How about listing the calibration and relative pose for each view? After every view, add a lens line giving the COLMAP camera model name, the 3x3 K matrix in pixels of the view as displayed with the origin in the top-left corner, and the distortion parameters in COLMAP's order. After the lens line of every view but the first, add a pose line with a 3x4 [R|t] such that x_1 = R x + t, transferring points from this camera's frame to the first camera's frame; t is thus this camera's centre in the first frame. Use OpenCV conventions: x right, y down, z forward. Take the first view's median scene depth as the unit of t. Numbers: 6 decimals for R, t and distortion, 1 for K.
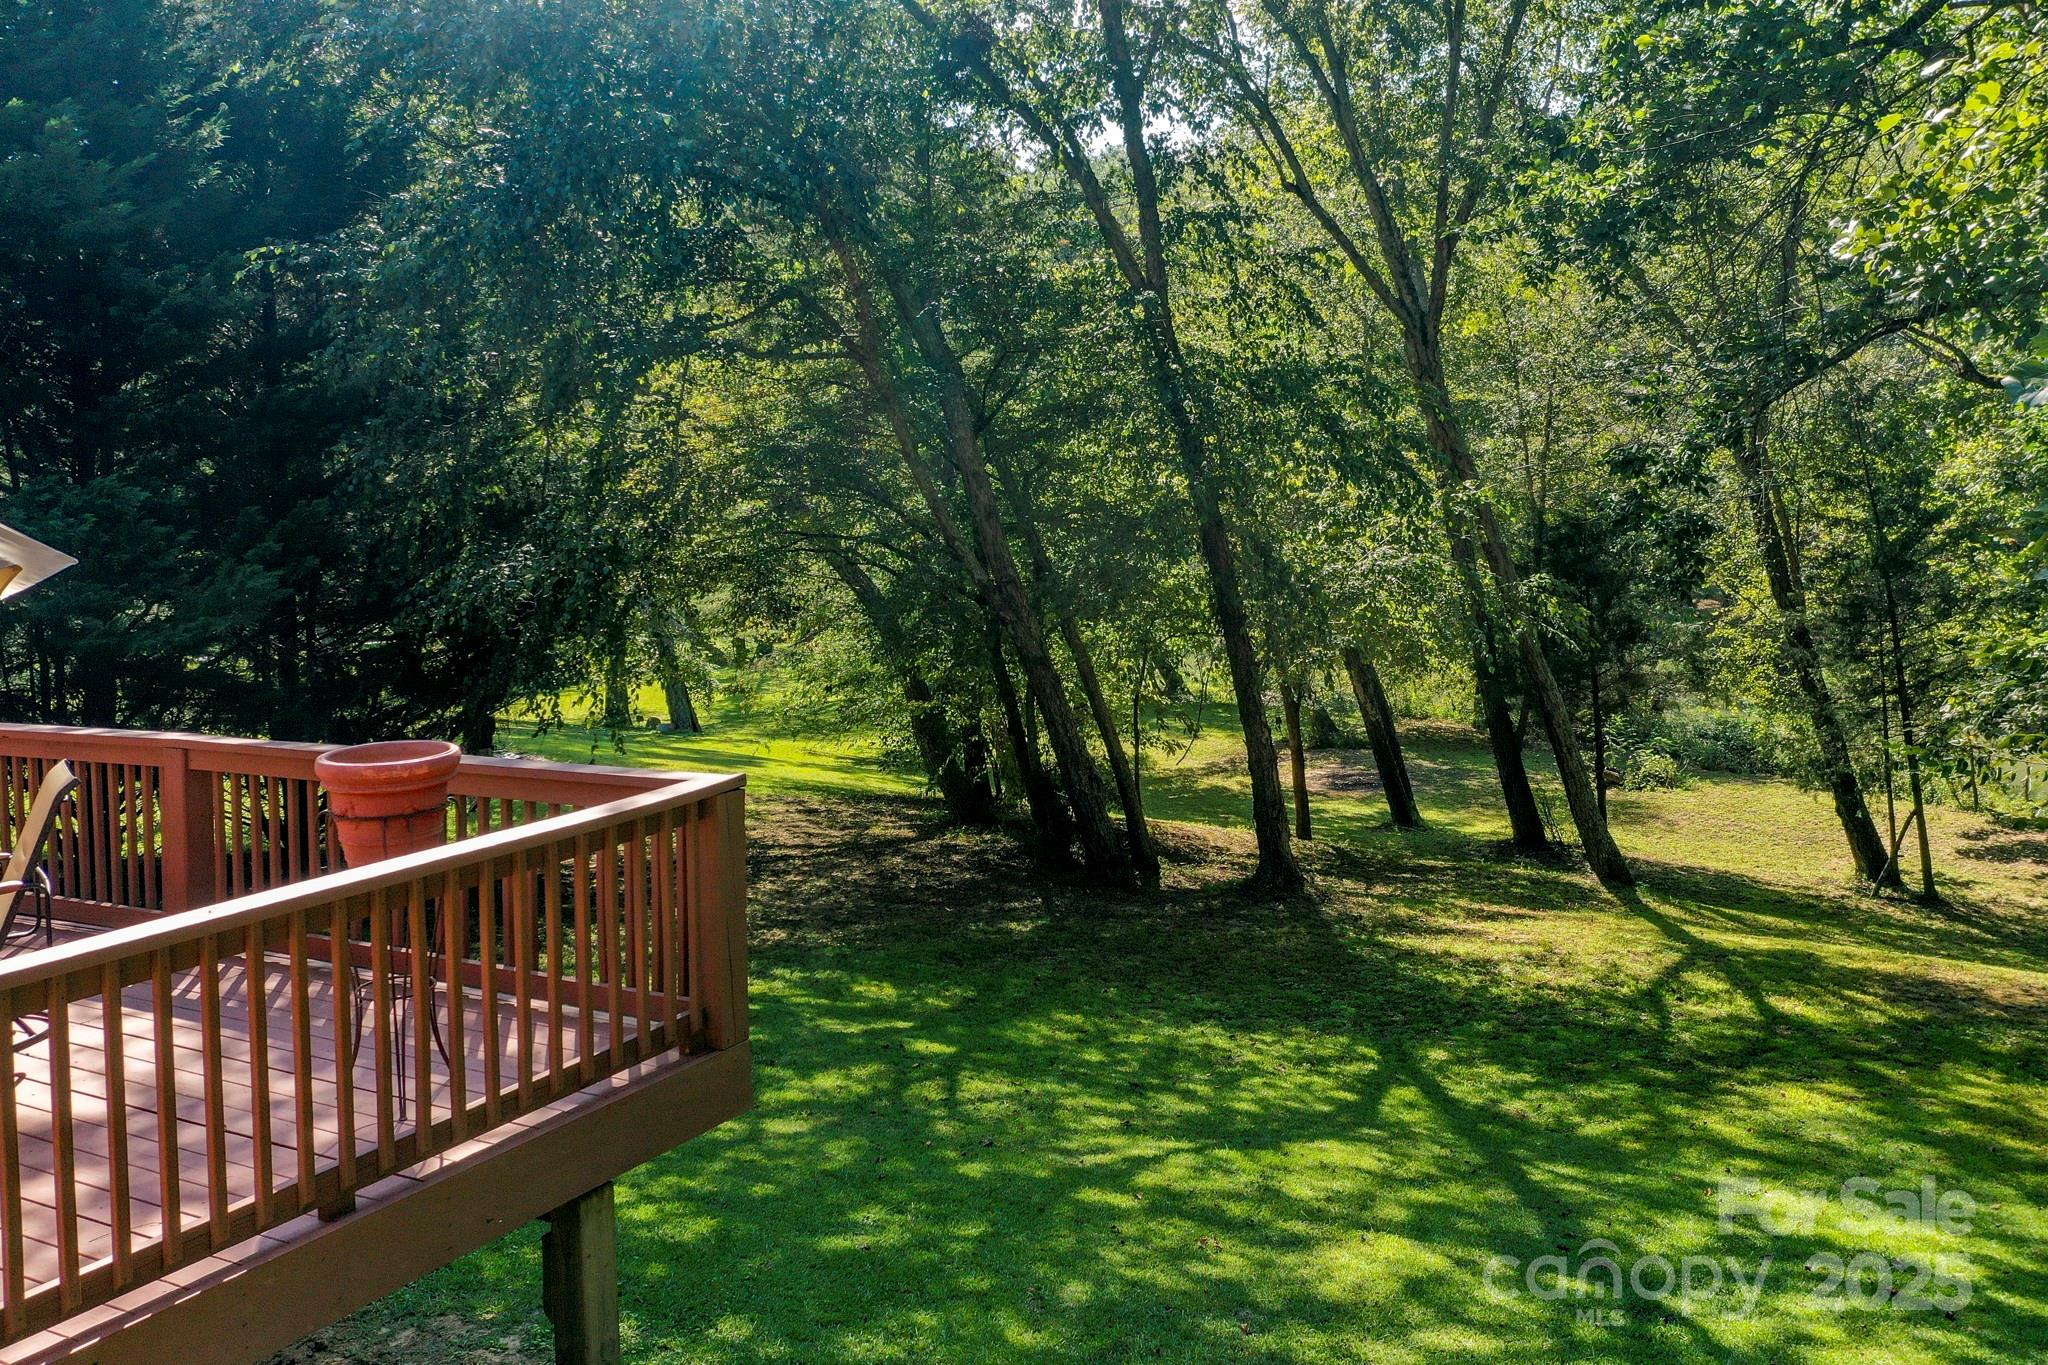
lens RADIAL K [[1675.9, 0, 1027.0], [0, 1675.9, 464.7], [0, 0, 1]] dist [0.005977, 0.003027]
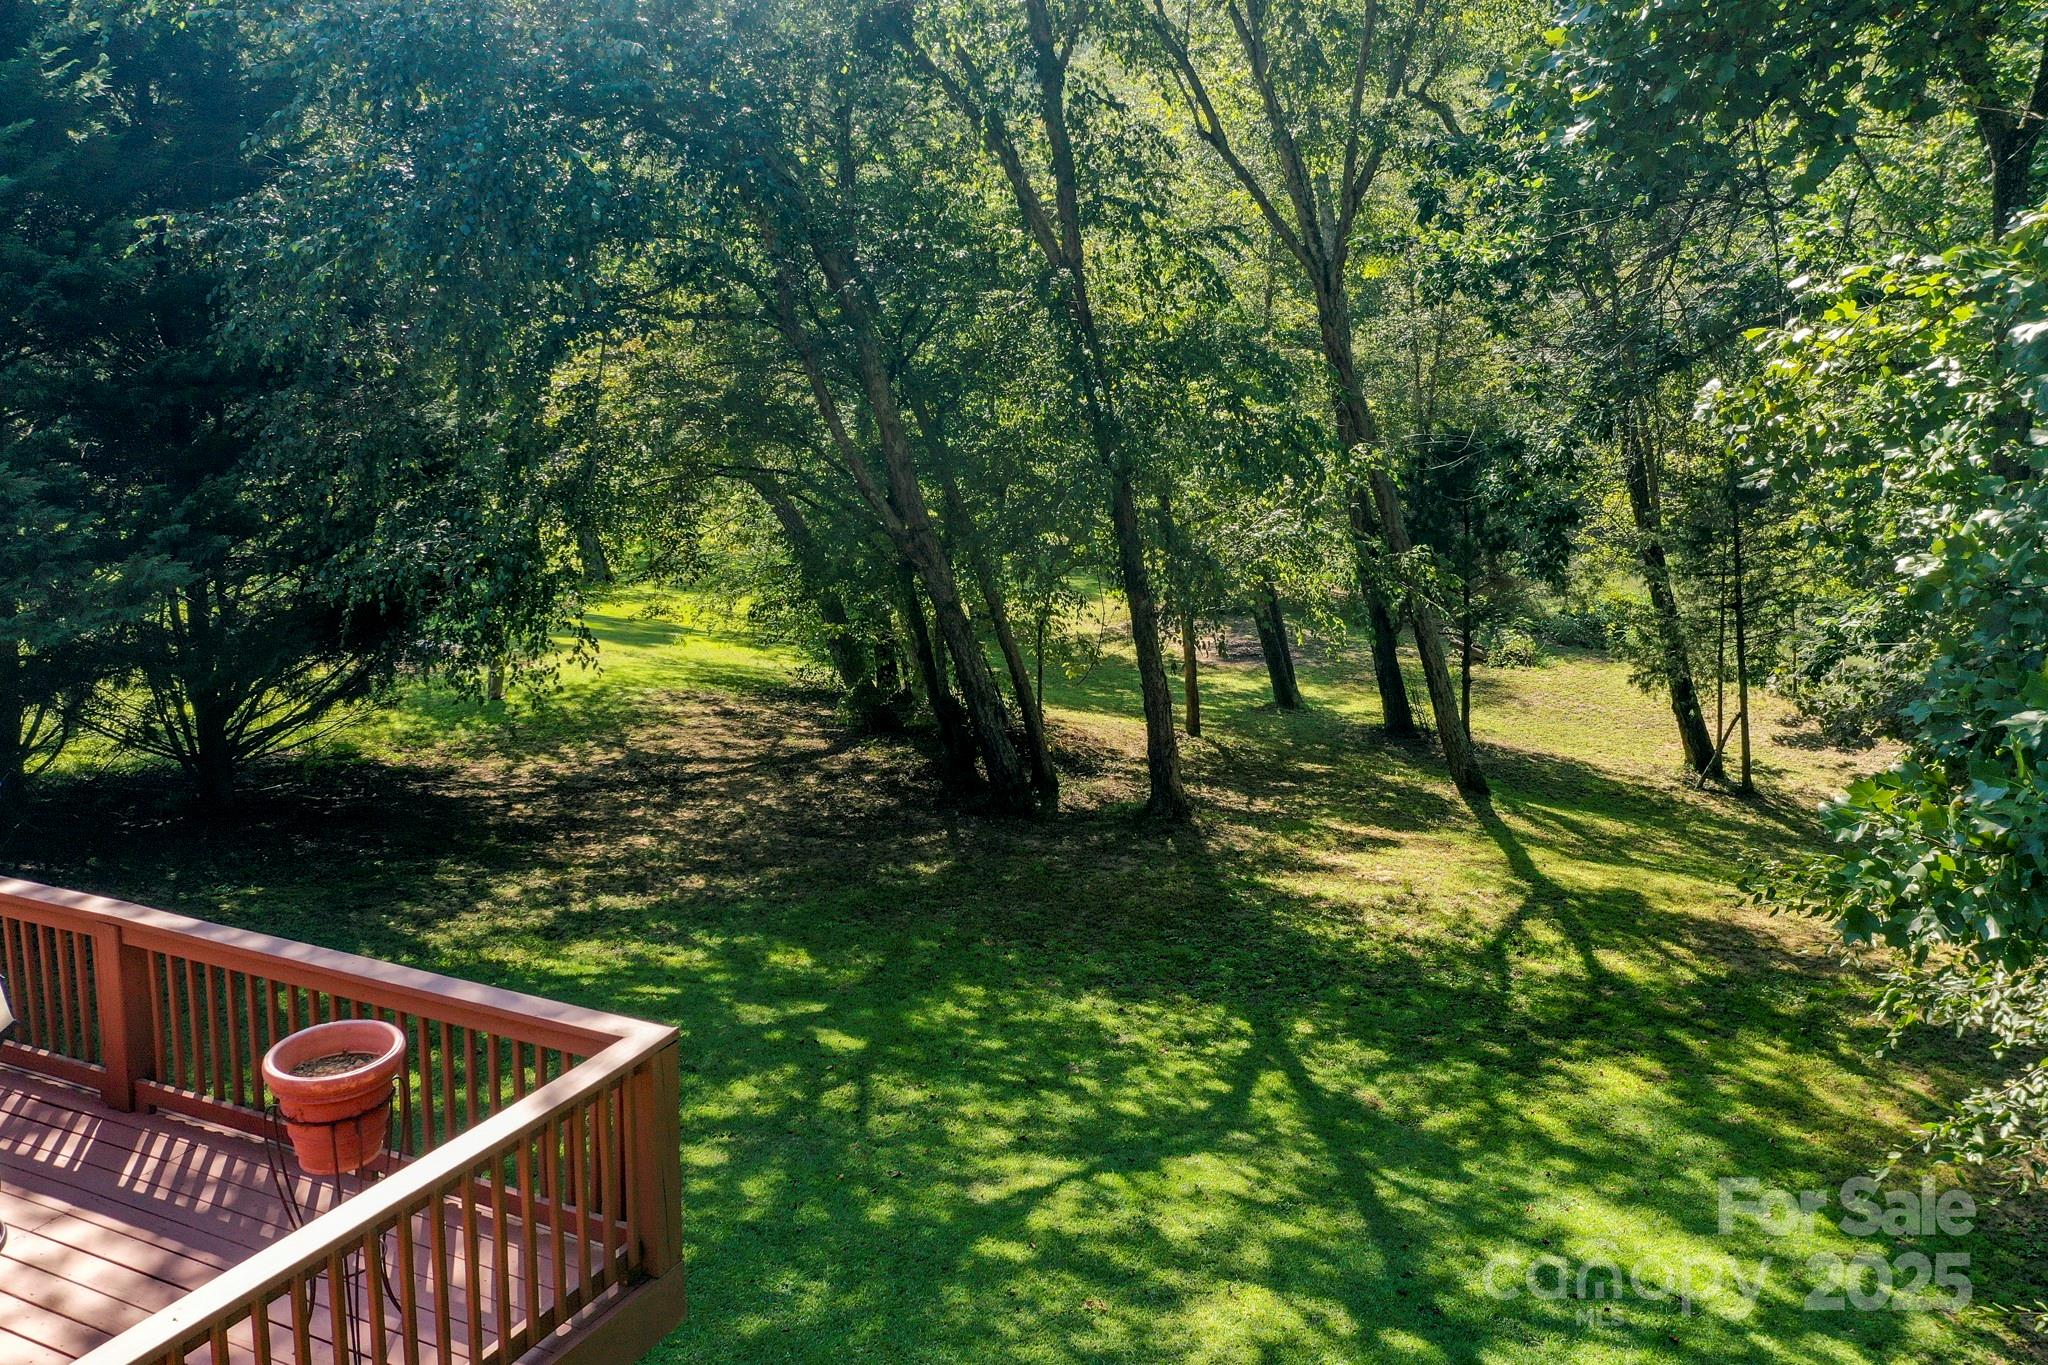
lens RADIAL K [[1628.1, 0, 1086.9], [0, 1628.1, 511.8], [0, 0, 1]] dist [0.002373, 0.010426]
pose [[0.995461, 0.018661, 0.093325, -0.004205], [-0.031320, 0.990202, 0.136084, -0.109267], [-0.089871, -0.138389, 0.986292, -0.001826]]
